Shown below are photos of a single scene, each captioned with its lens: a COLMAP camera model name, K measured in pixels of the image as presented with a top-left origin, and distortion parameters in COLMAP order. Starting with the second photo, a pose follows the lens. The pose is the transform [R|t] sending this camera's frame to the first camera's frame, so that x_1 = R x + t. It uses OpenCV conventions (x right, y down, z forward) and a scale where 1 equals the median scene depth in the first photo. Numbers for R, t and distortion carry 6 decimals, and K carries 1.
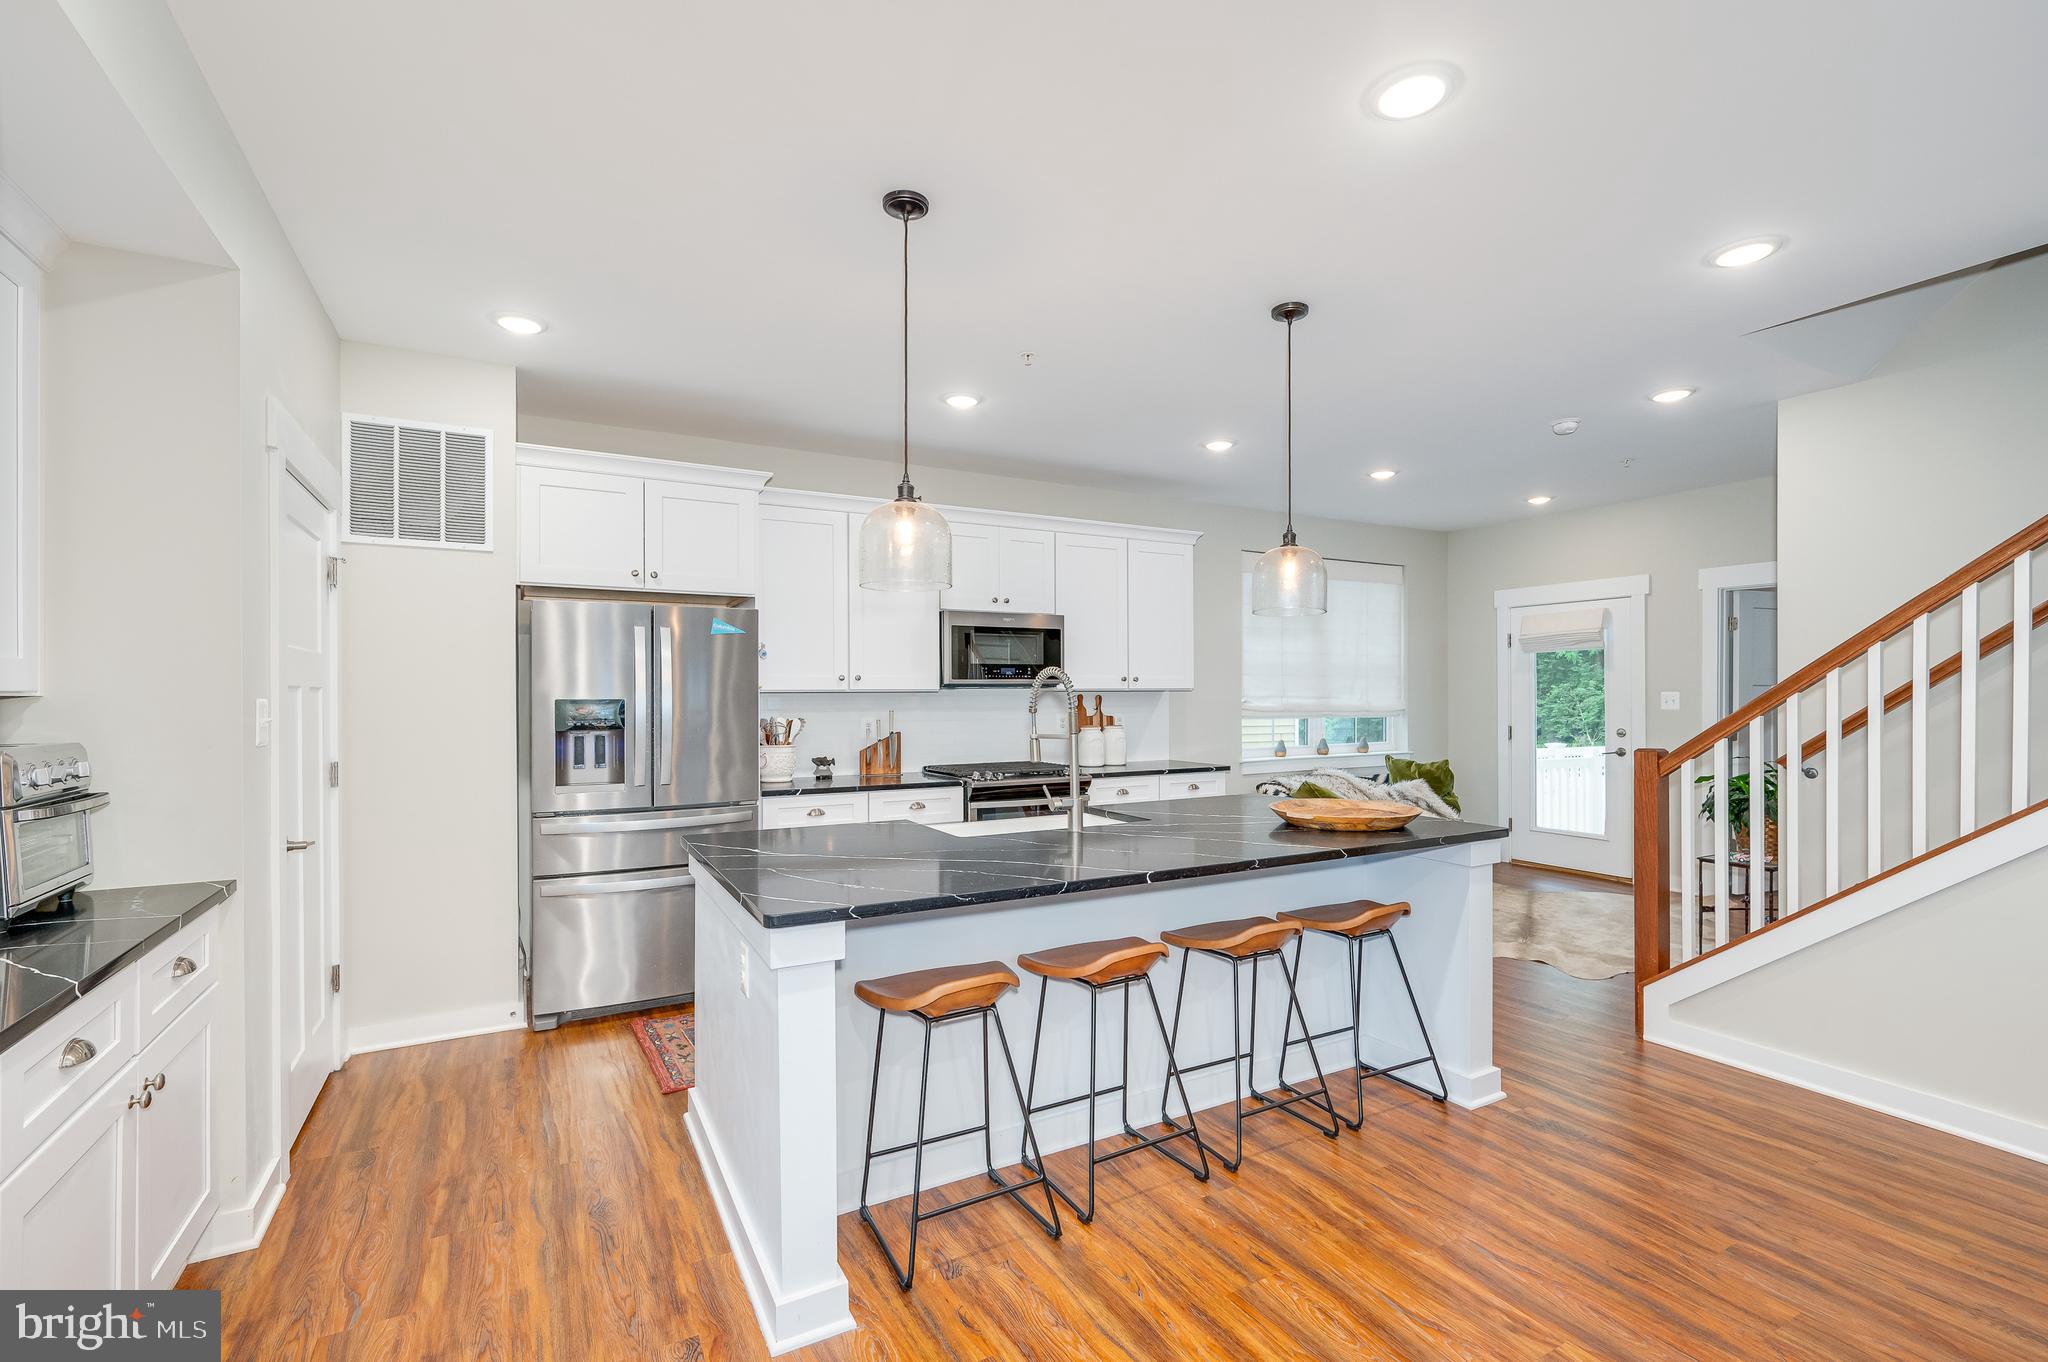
lens RADIAL K [[895.3, 0, 1023.8], [0, 895.3, 693.7], [0, 0, 1]] dist [-0.003778, 0.000494]
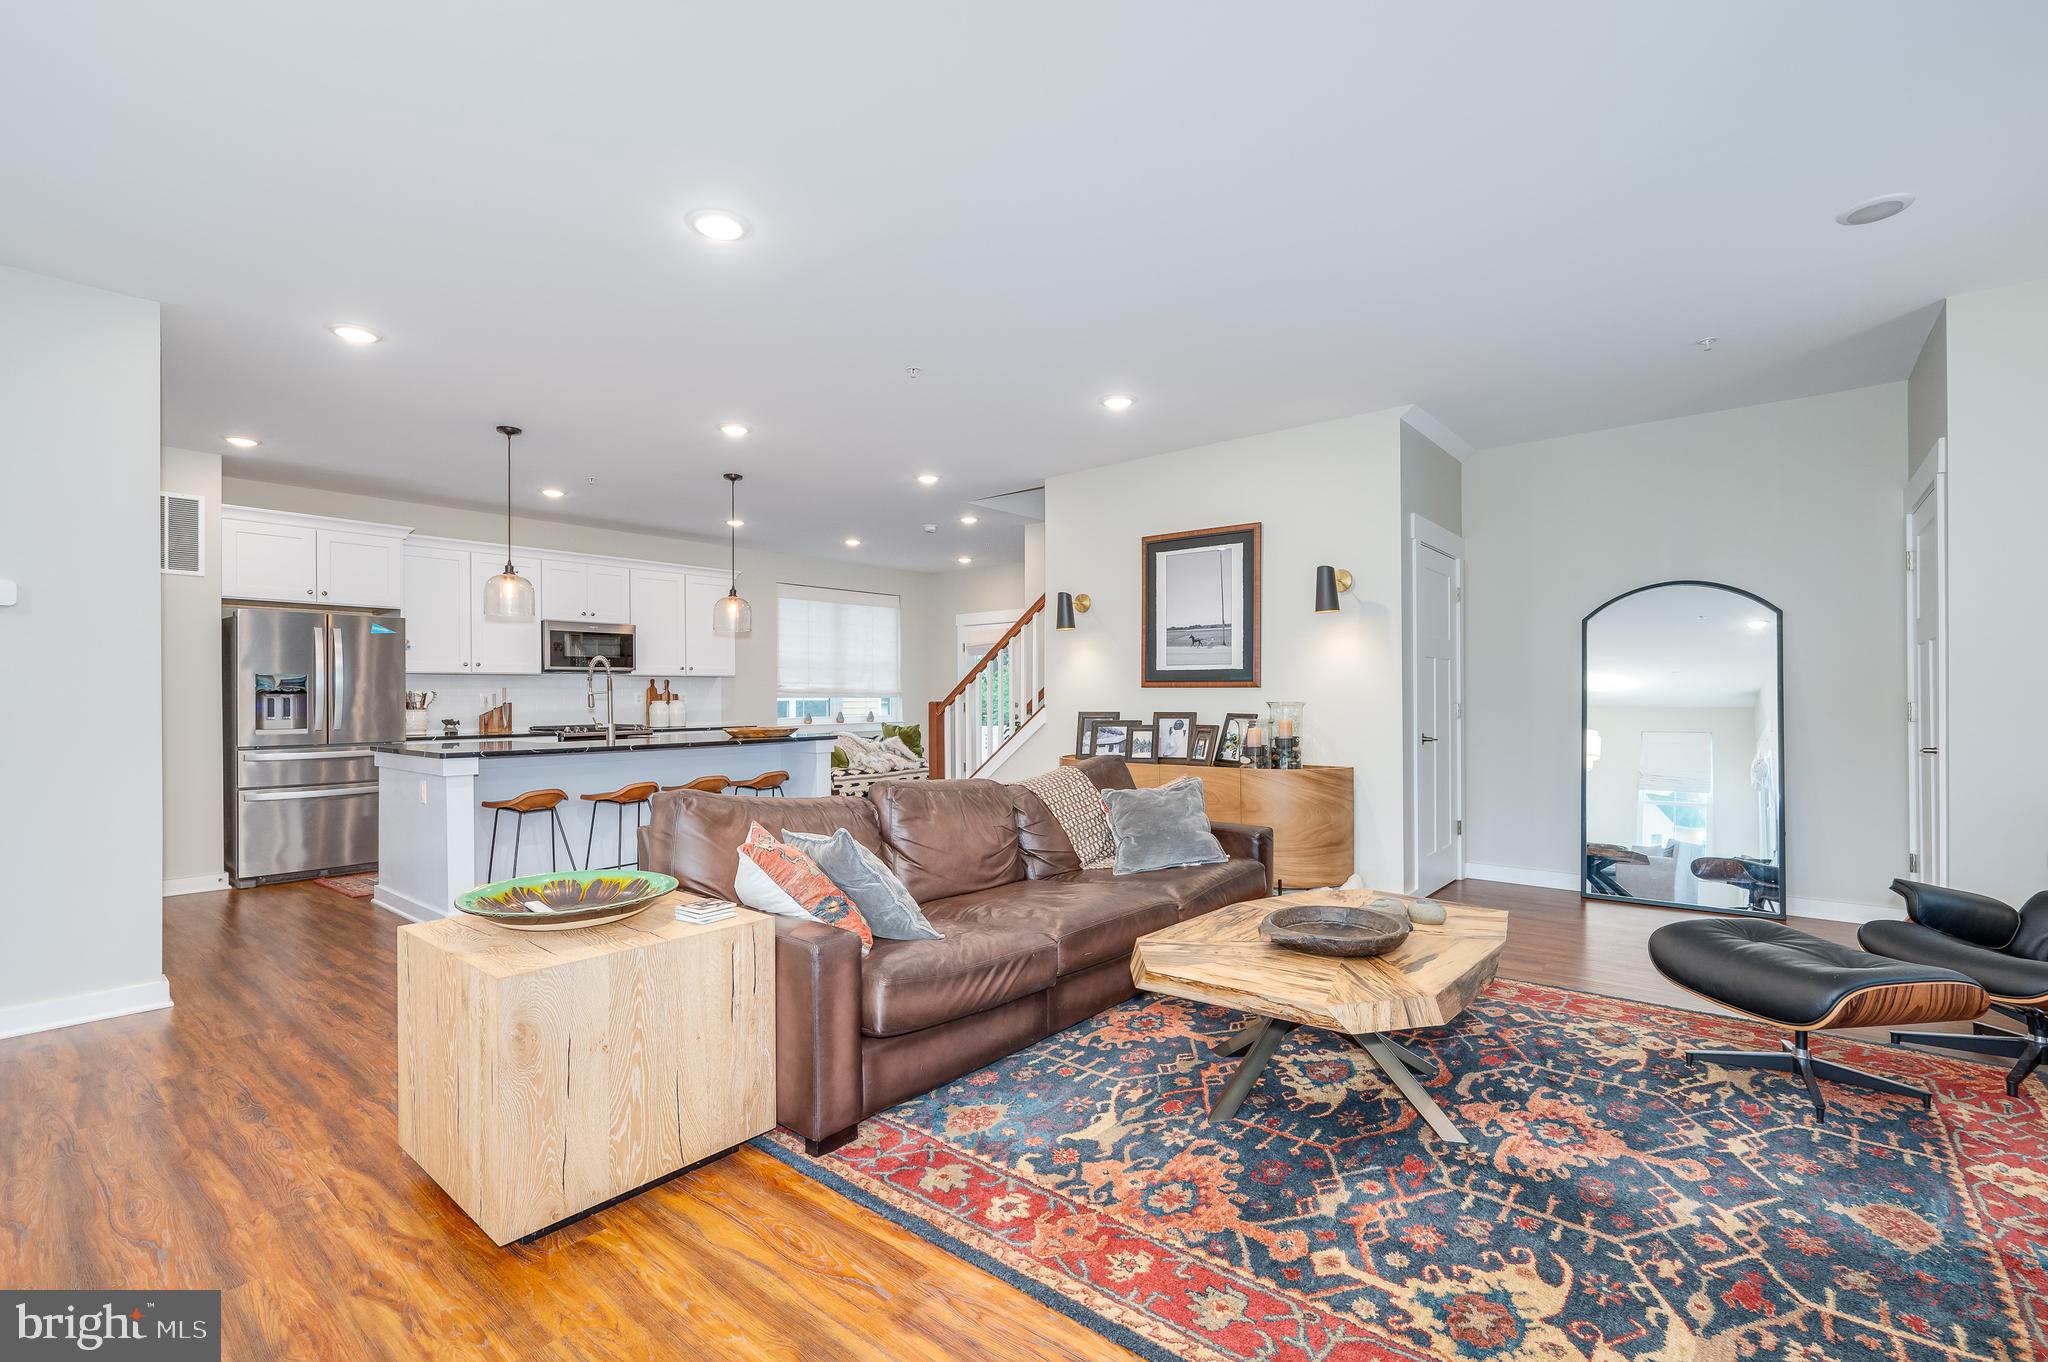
lens RADIAL K [[895.3, 0, 1023.8], [0, 895.3, 693.7], [0, 0, 1]] dist [-0.003778, 0.000494]
pose [[0.930501, -0.001487, 0.366287, 0.098654], [0.002670, 0.999993, -0.002725, 0.032623], [-0.366281, 0.003513, 0.930498, -0.617841]]
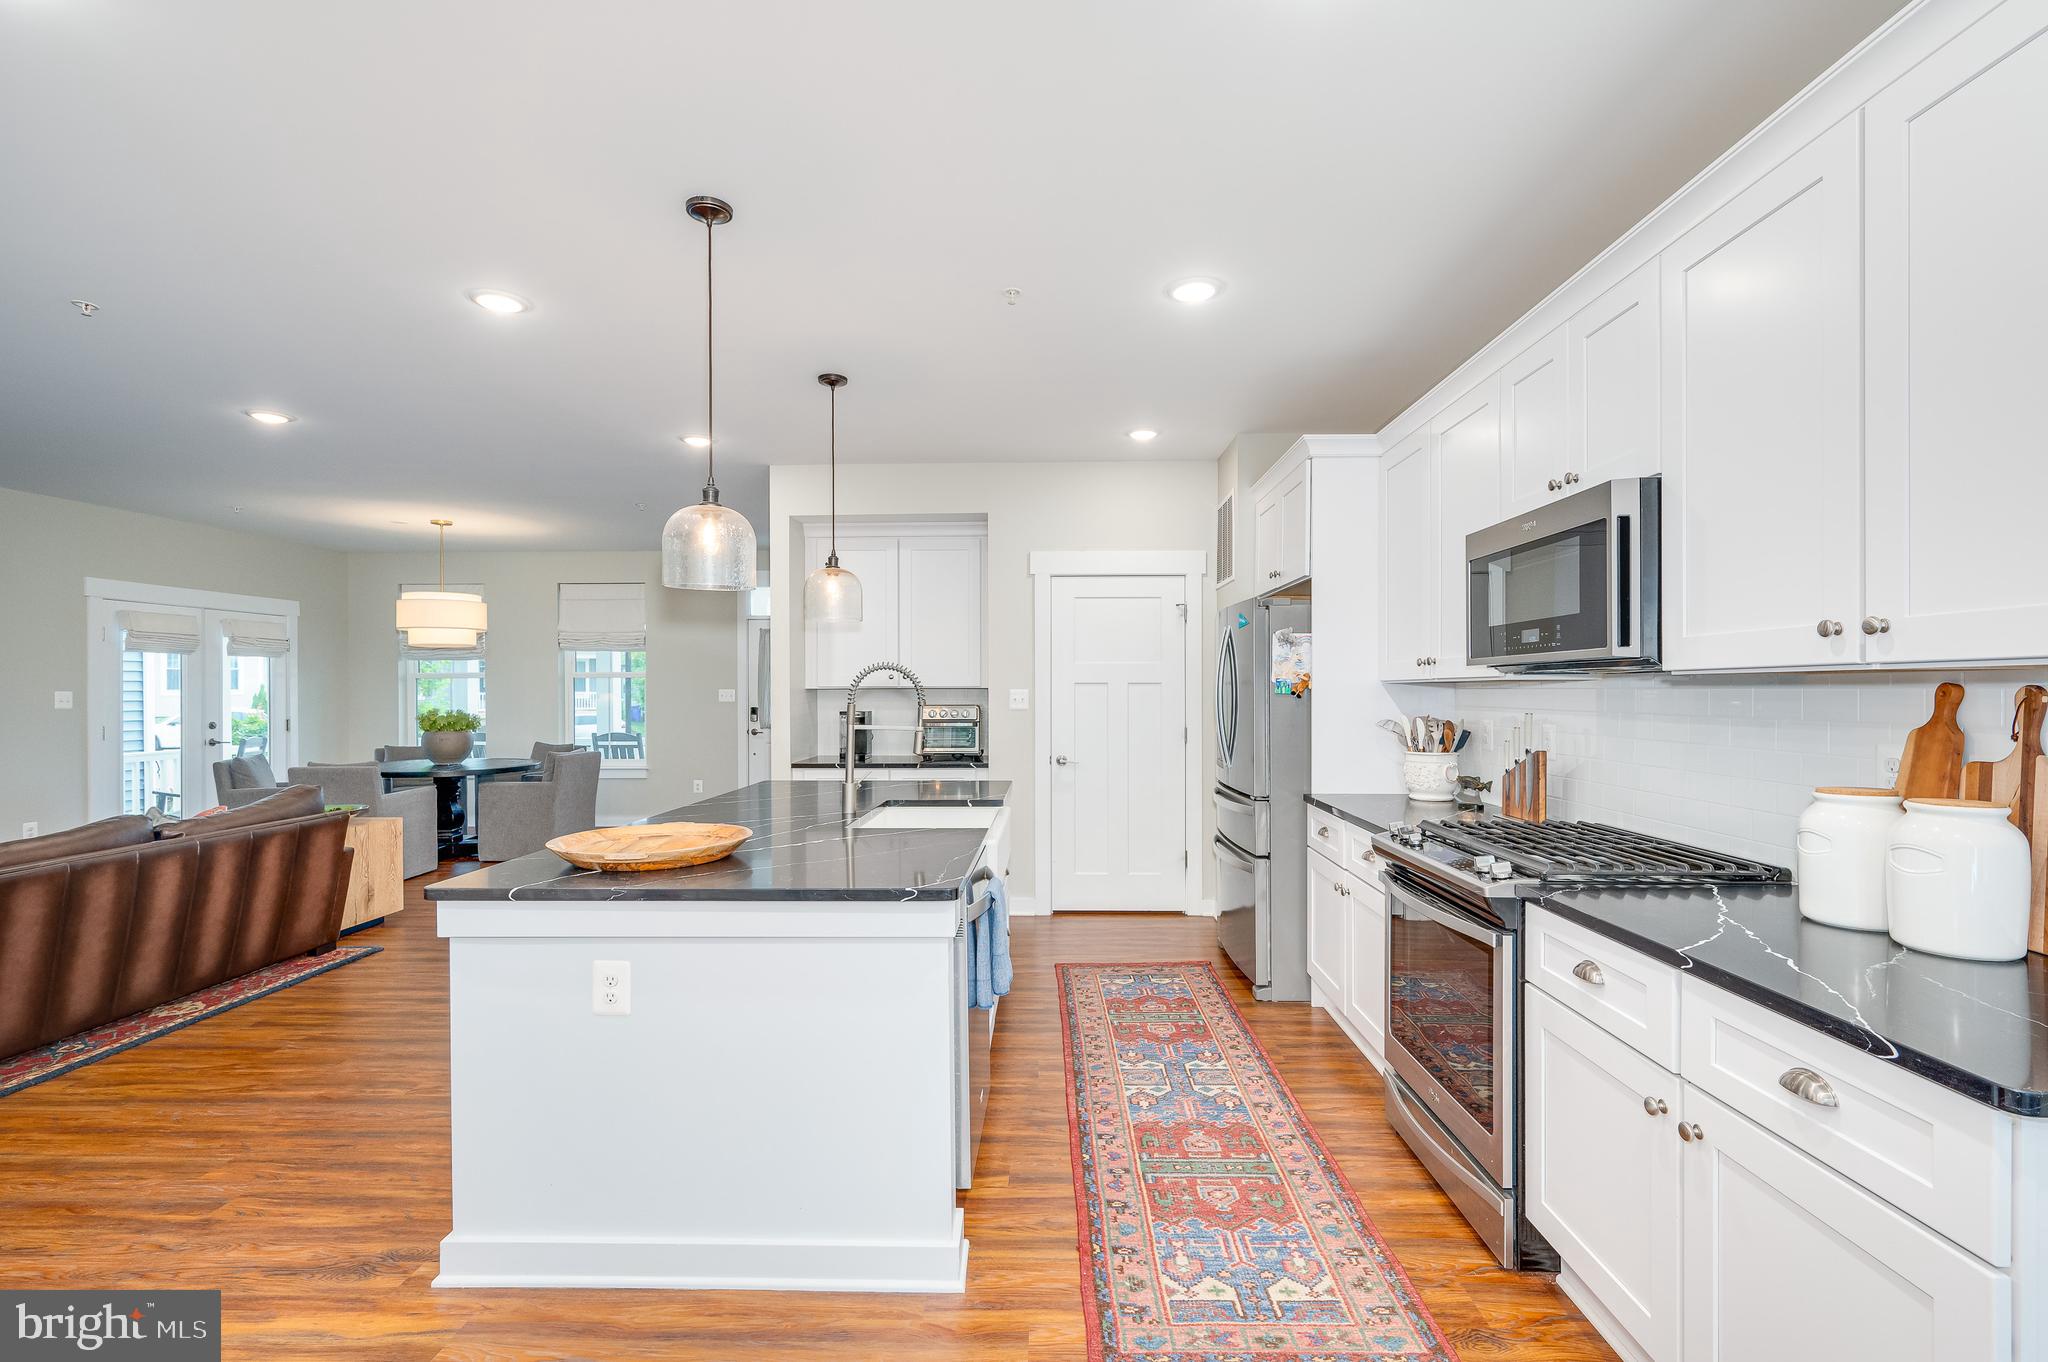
lens RADIAL K [[935.1, 0, 1028.1], [0, 935.1, 693.0], [0, 0, 1]] dist [0.002729, 0.001158]
pose [[-0.507653, 0.008209, -0.861522, 0.506131], [0.005123, 0.999966, 0.006510, 0.000050], [0.861546, -0.001109, -0.507678, 0.963998]]
